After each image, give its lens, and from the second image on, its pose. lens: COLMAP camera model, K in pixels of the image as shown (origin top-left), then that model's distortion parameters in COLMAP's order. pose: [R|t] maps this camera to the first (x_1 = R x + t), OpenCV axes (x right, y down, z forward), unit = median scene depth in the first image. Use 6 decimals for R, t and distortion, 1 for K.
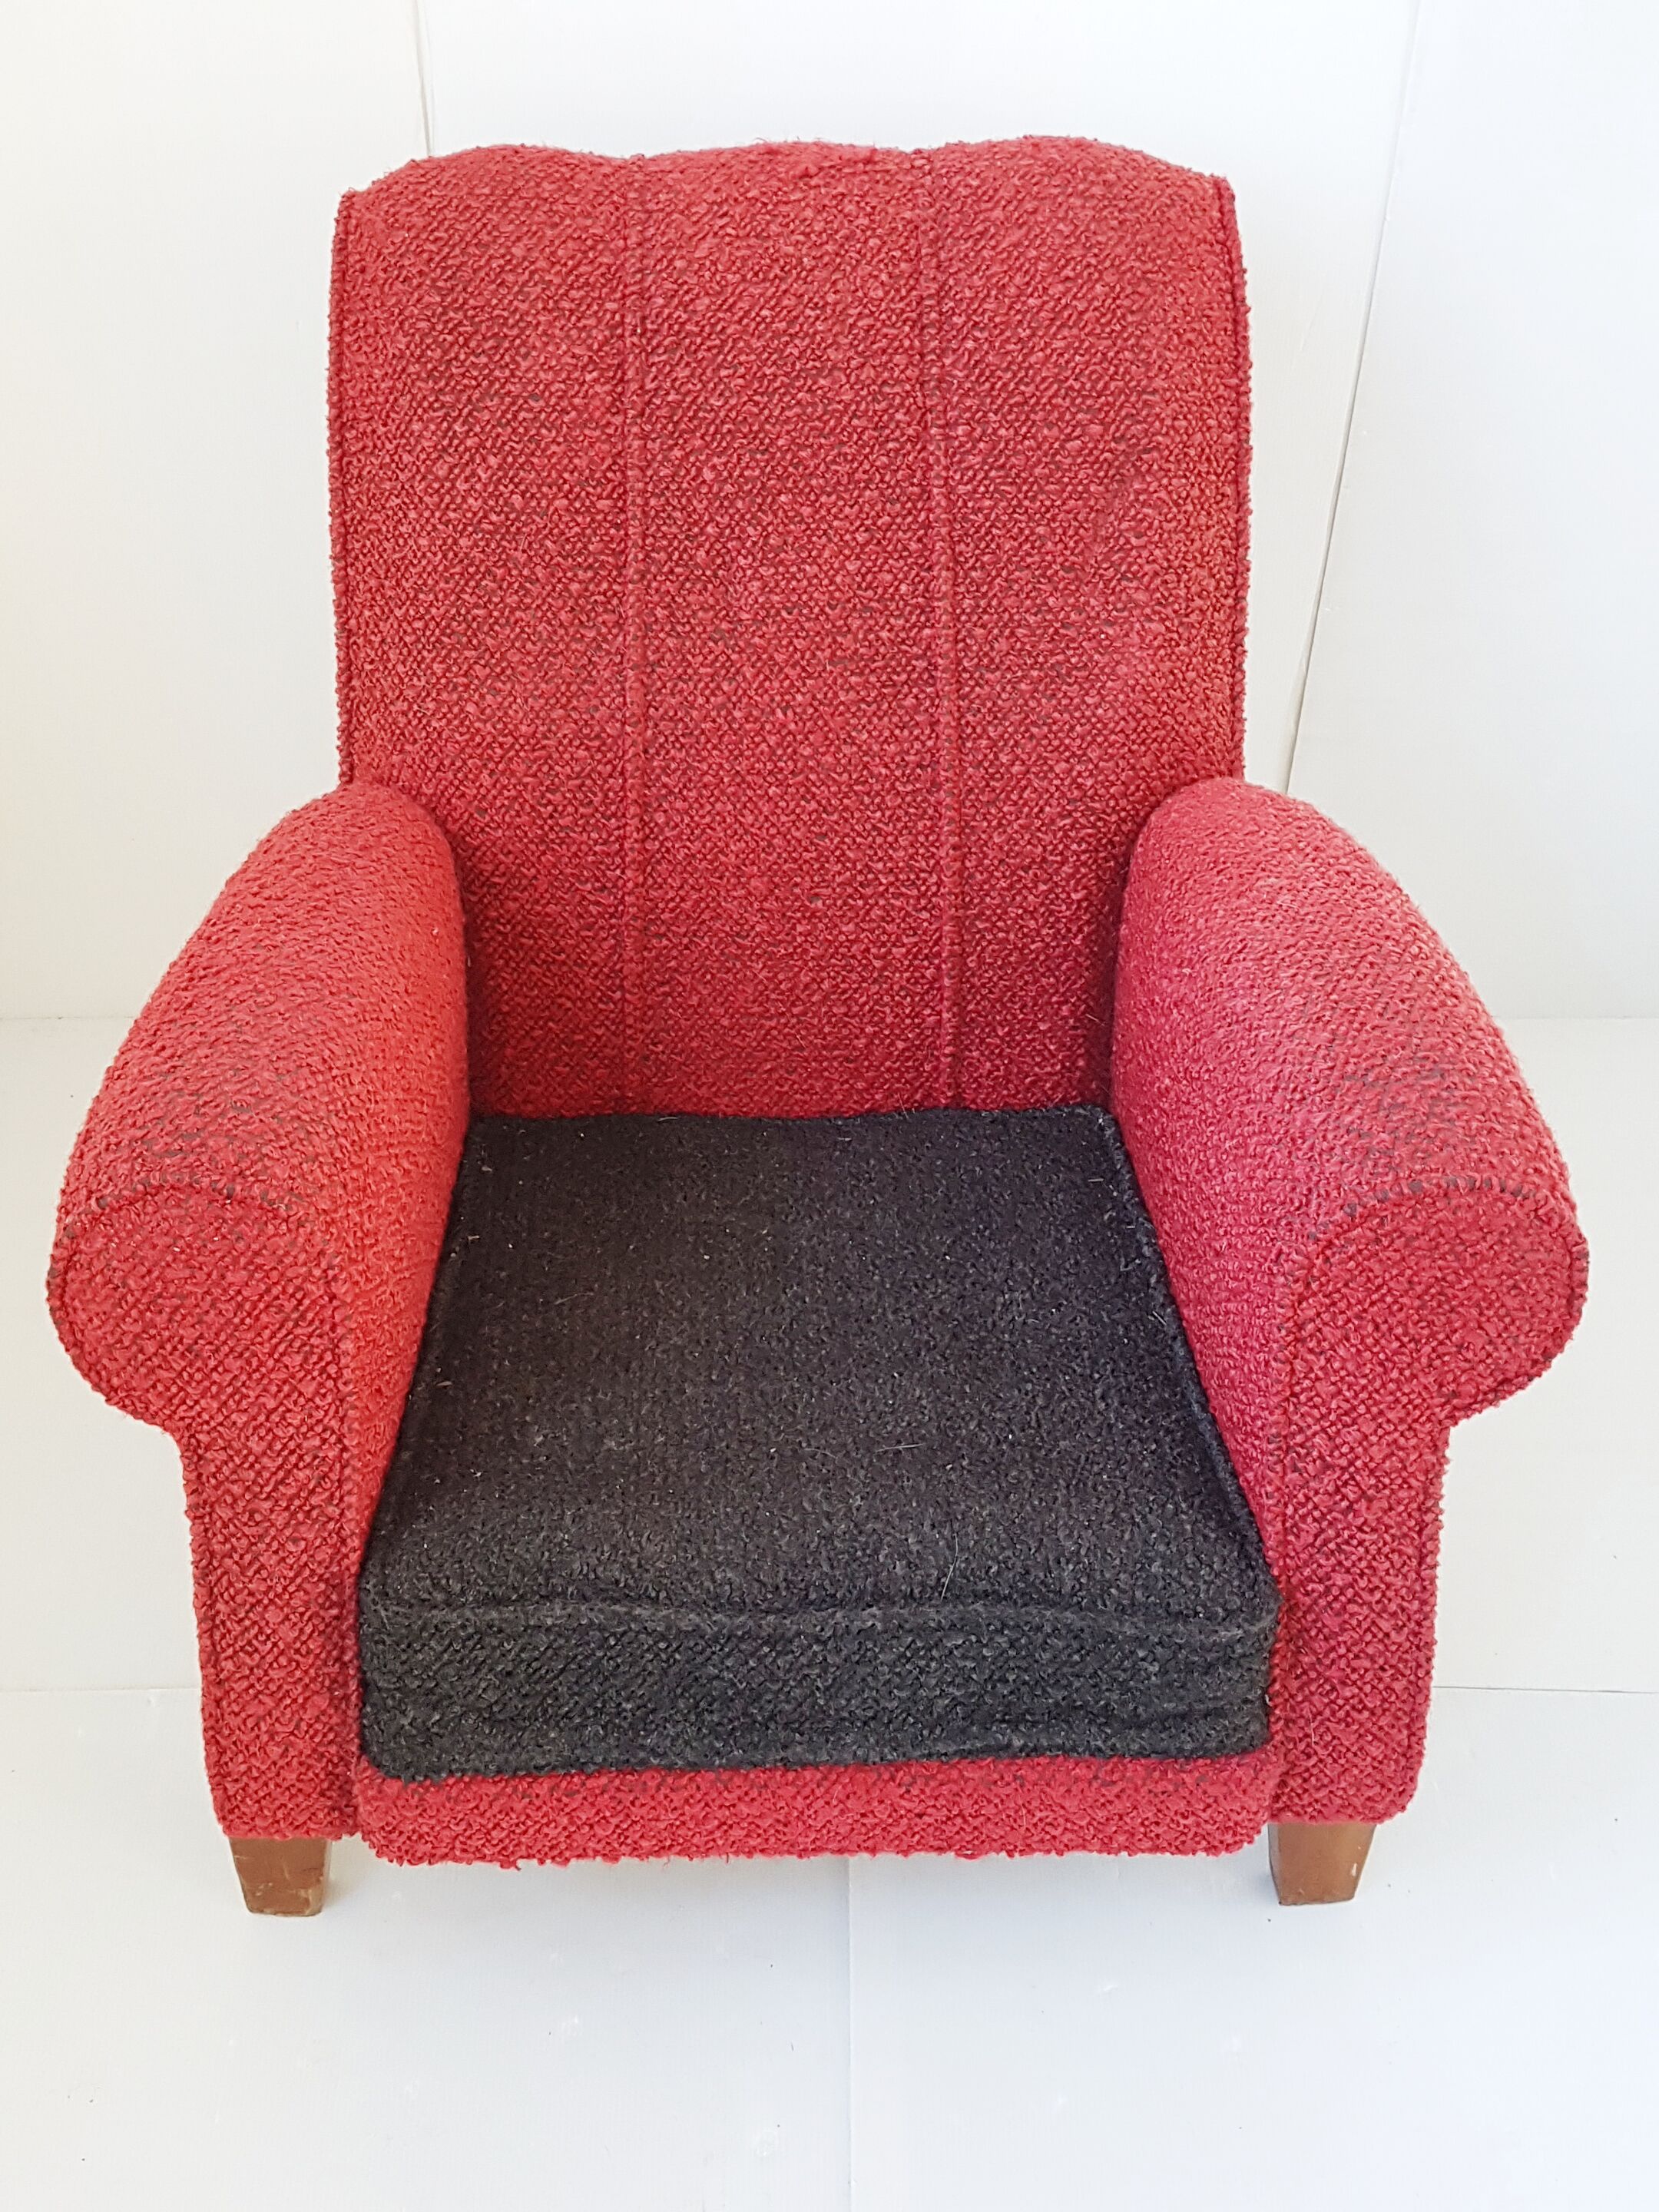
lens RADIAL K [[2238.3, 0, 743.7], [0, 2238.3, 1015.2], [0, 0, 1]] dist [0.297682, -0.629425]
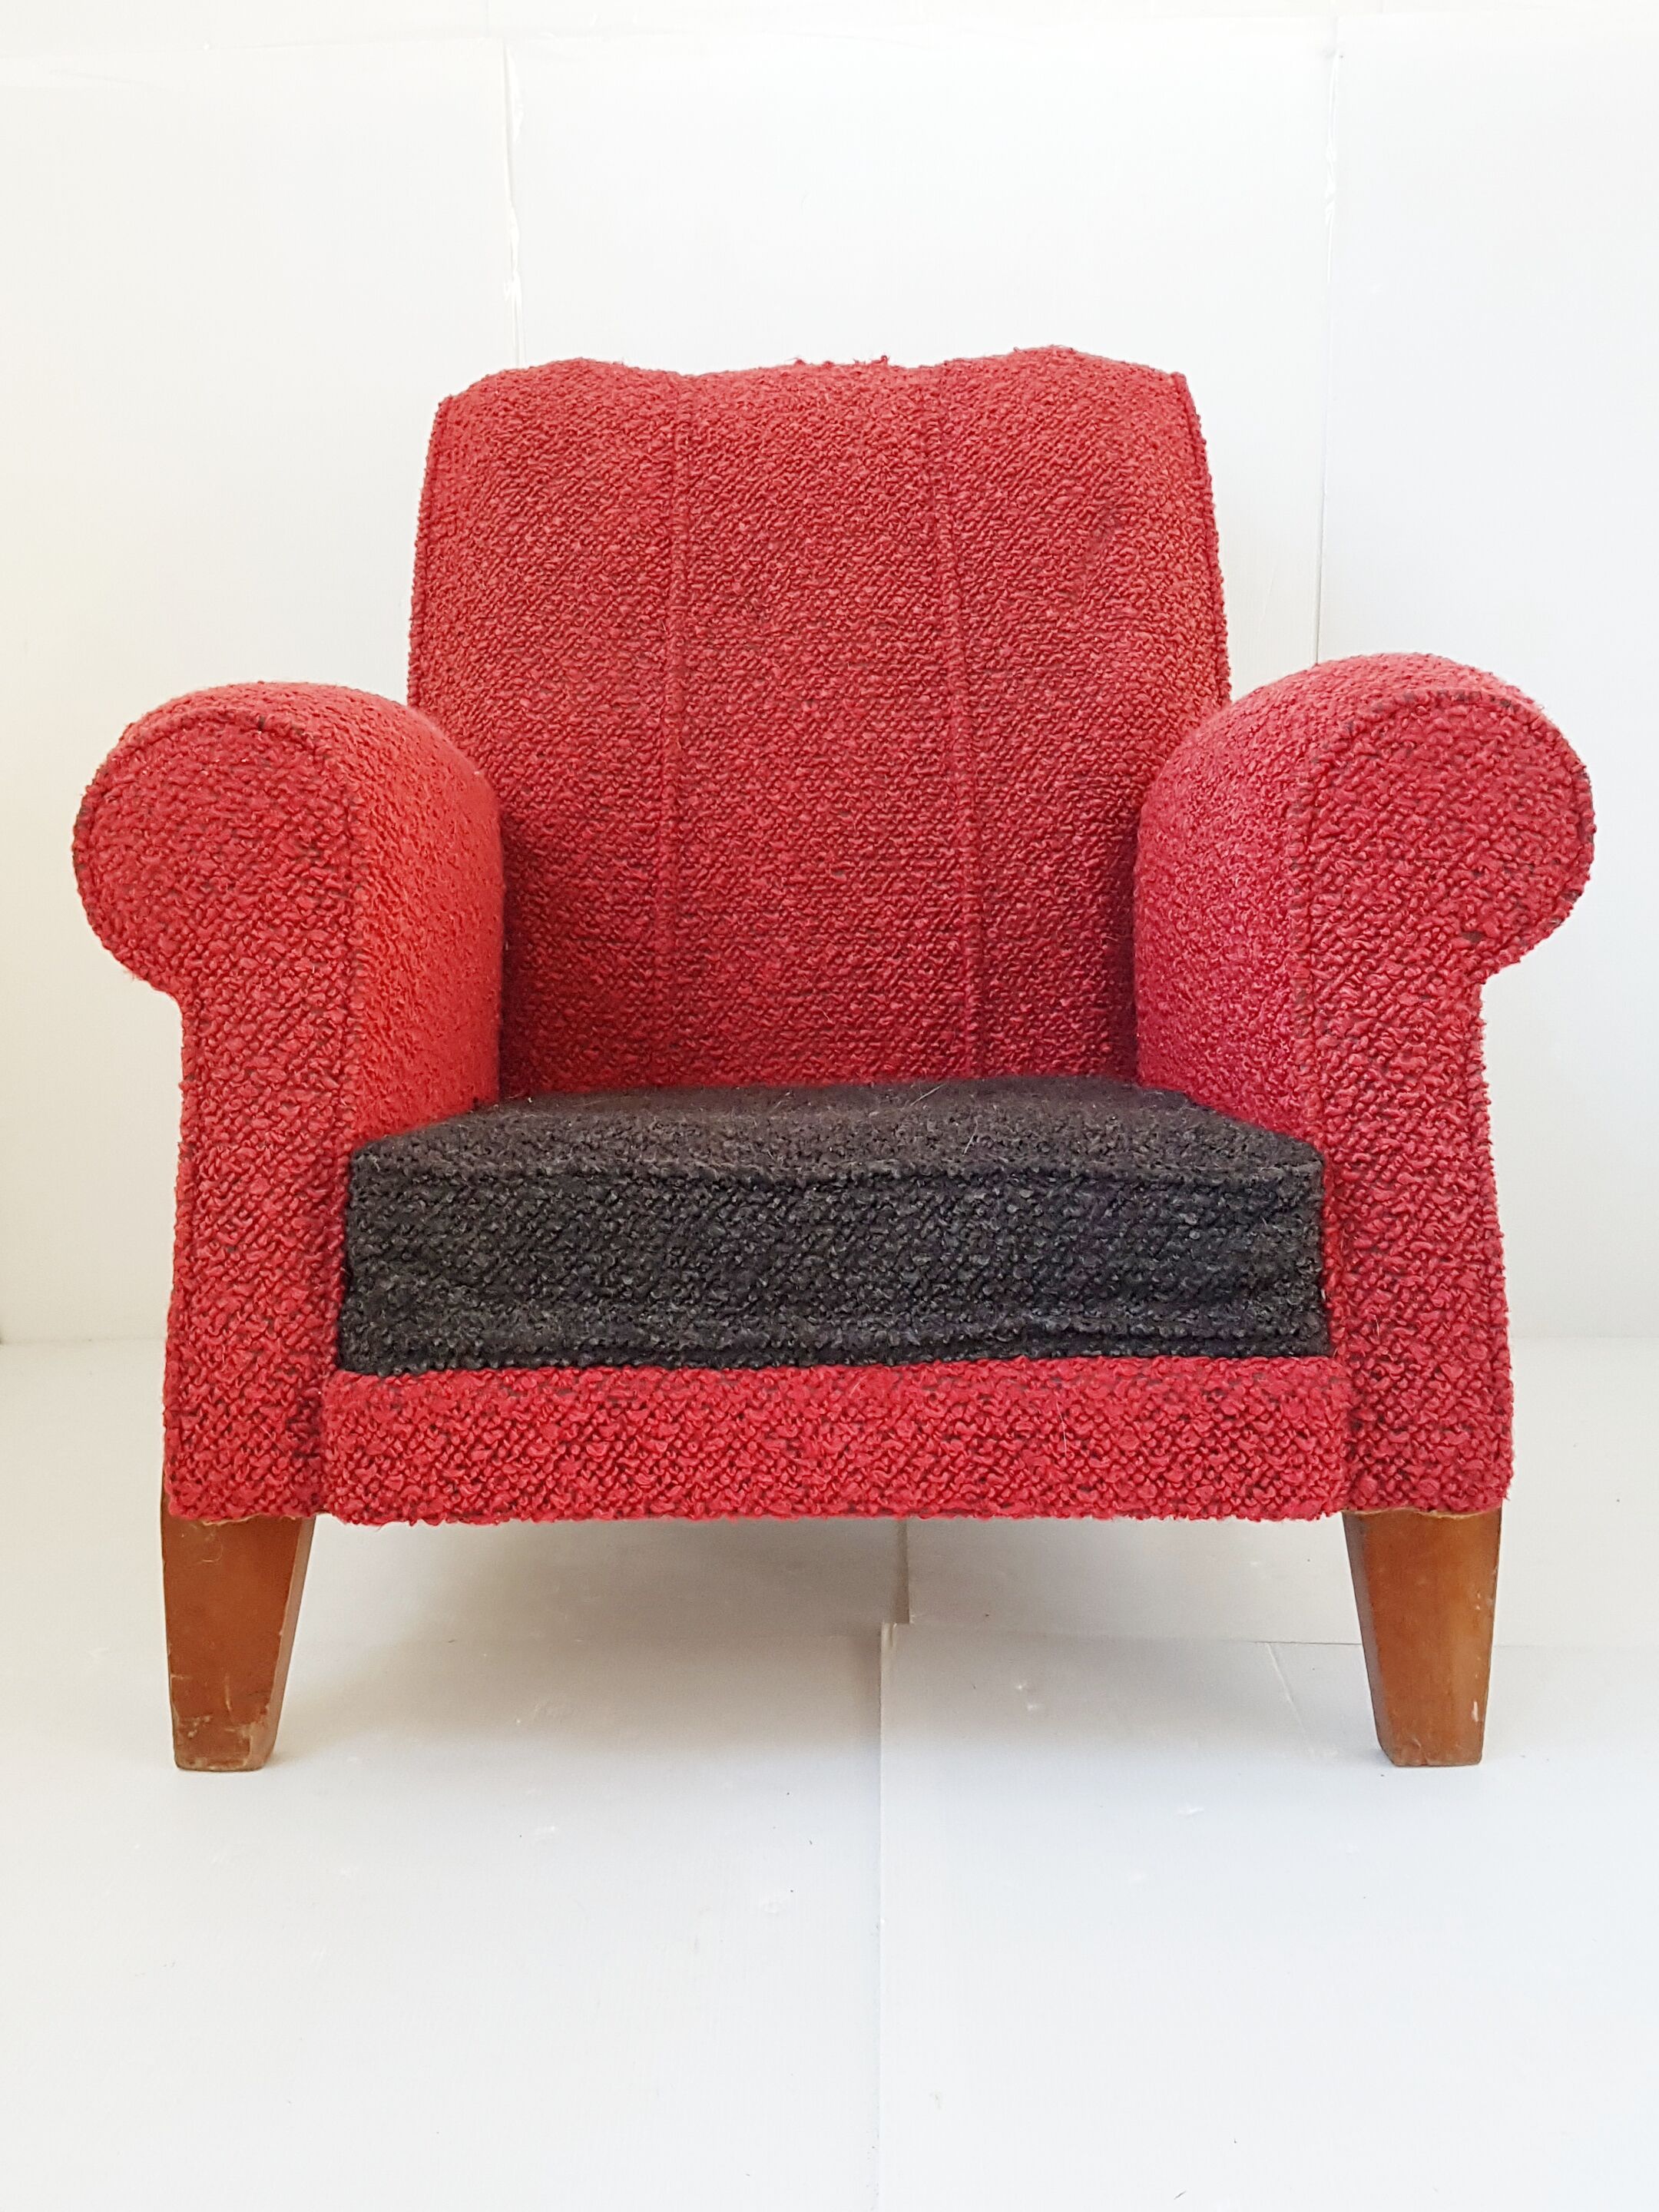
lens RADIAL K [[2219.0, 0, 758.5], [0, 2219.0, 1097.9], [0, 0, 1]] dist [0.289220, -0.601637]
pose [[0.999675, 0.000552, -0.025486, 0.021235], [-0.012969, 0.871731, -0.489812, 0.567410], [0.021947, 0.489984, 0.871455, 0.146137]]
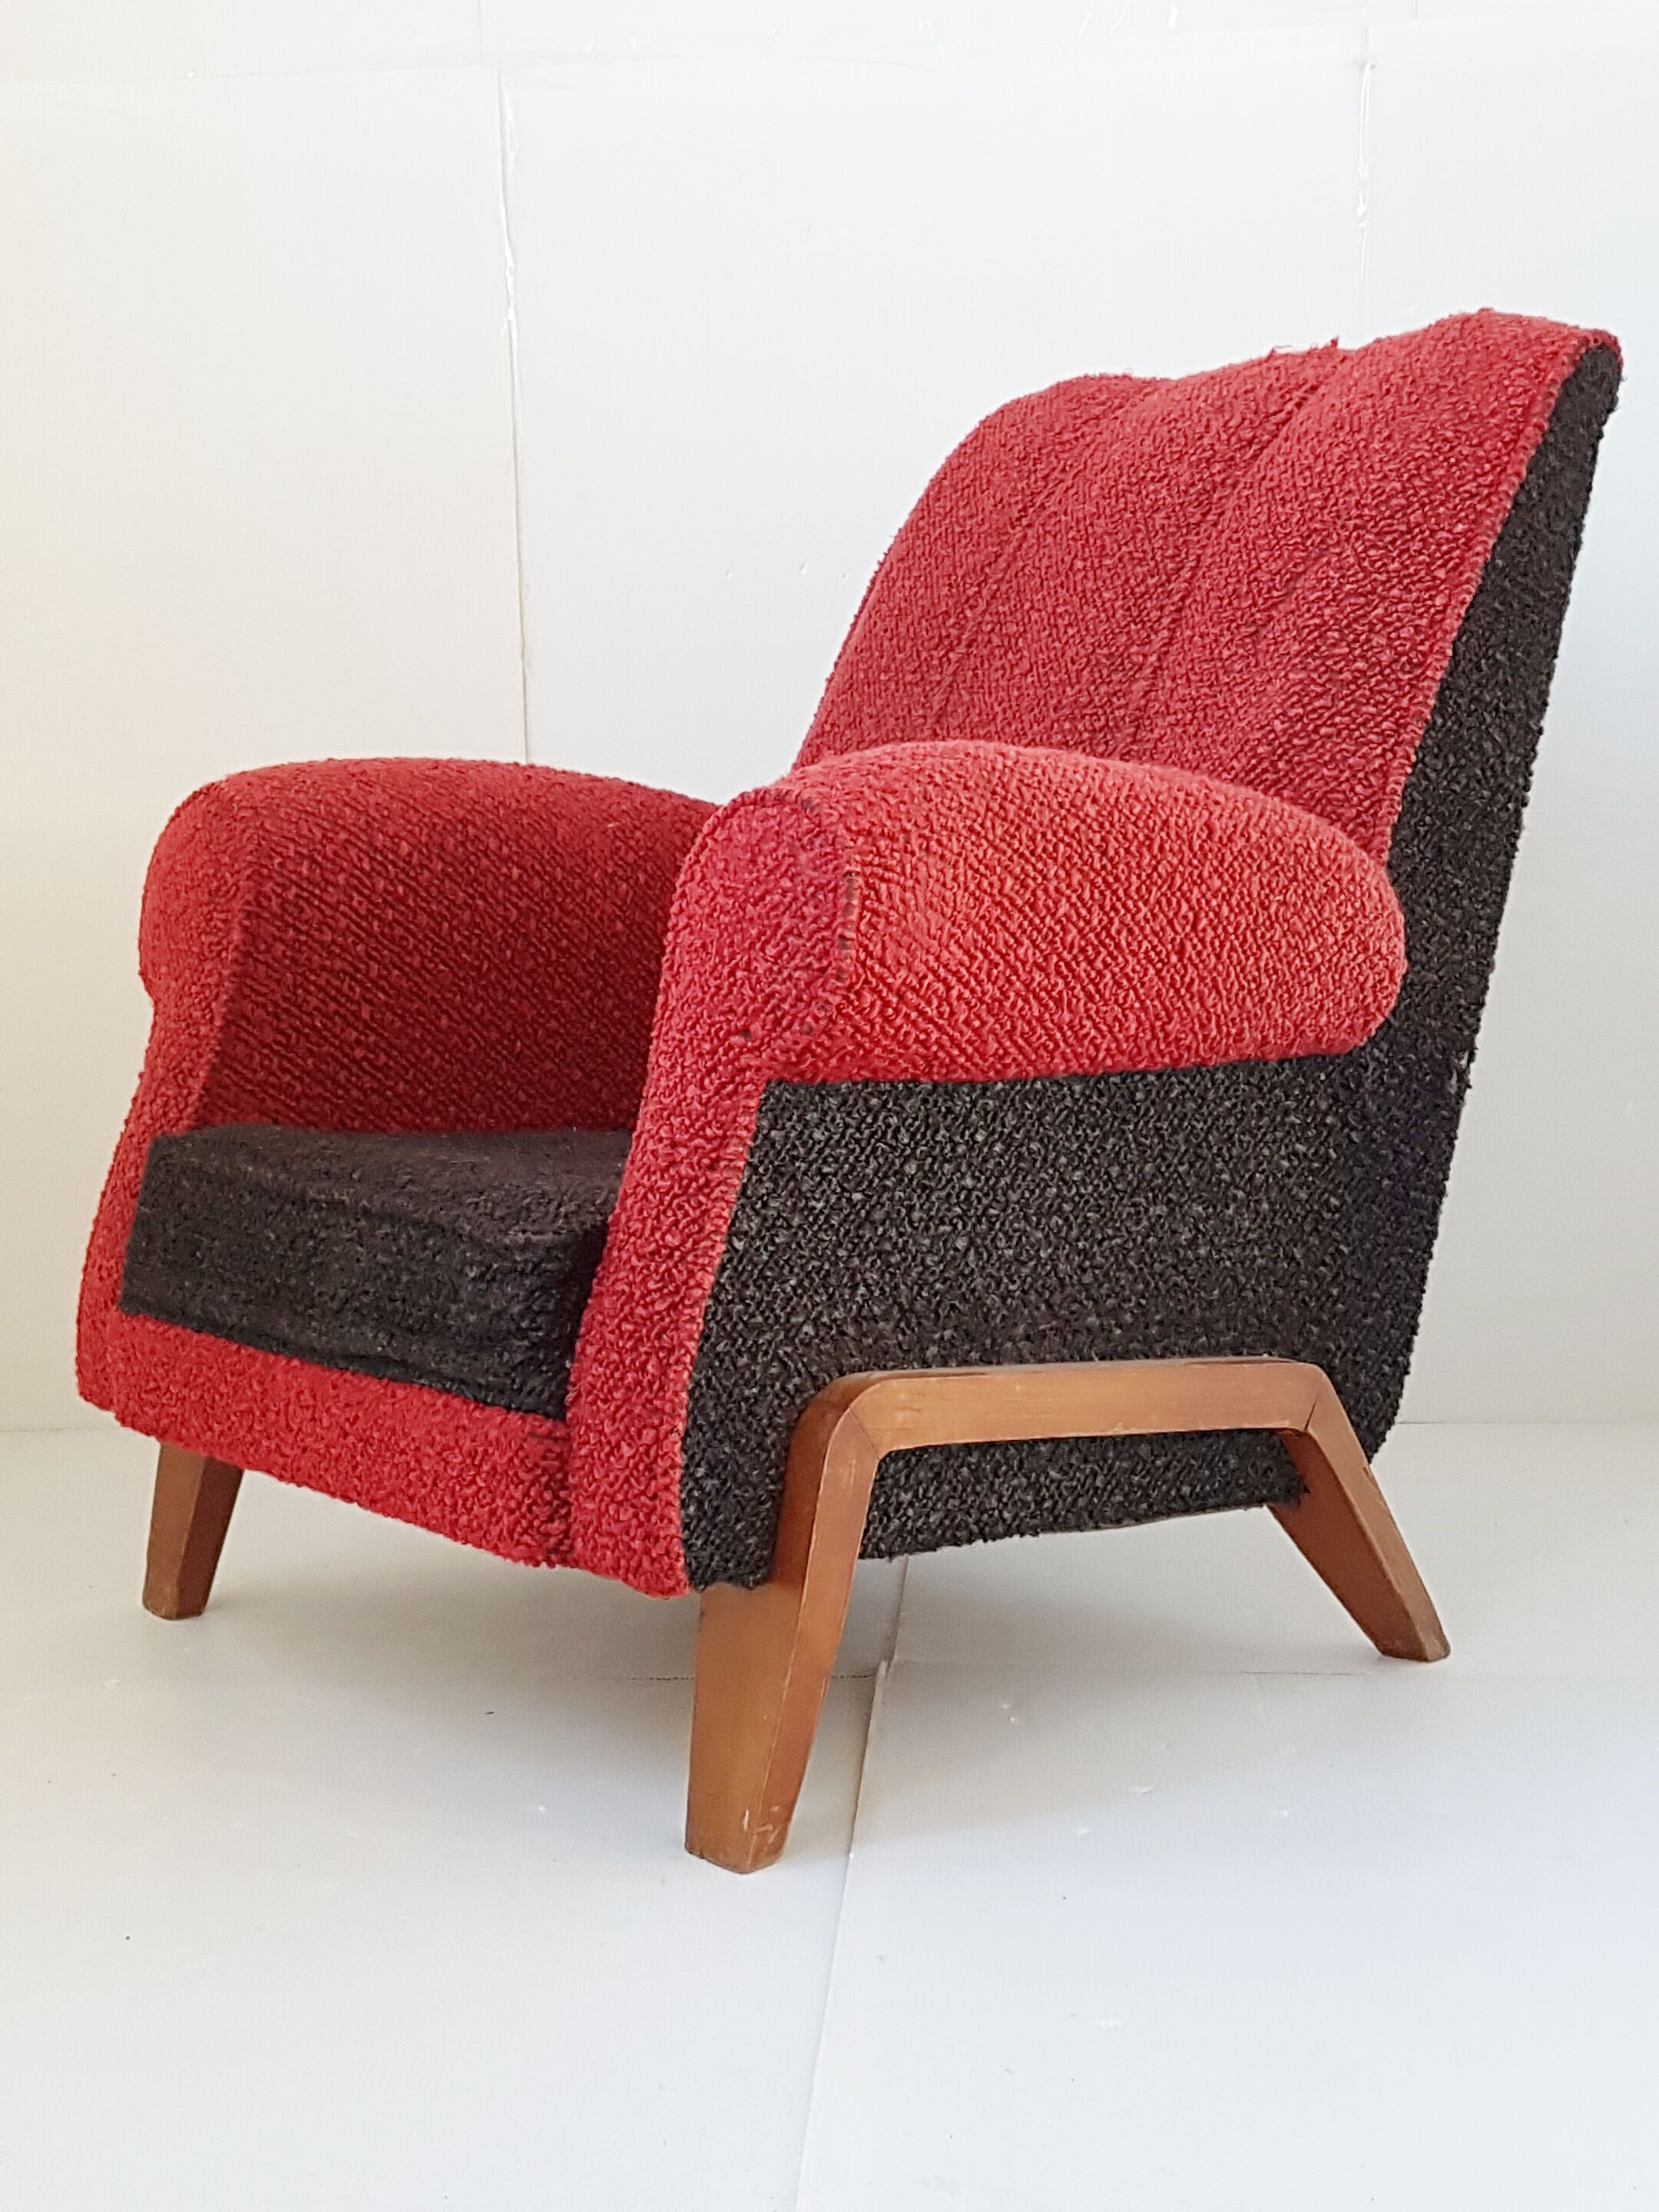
lens RADIAL K [[3134.5, 0, 829.5], [0, 3134.5, 1106.0], [0, 0, 1]] dist [0.287220, 0.020050]
pose [[0.614198, 0.089949, -0.784009, 1.119410], [-0.472064, 0.838009, -0.273674, 0.437601], [0.632390, 0.538192, 0.557165, 0.230707]]
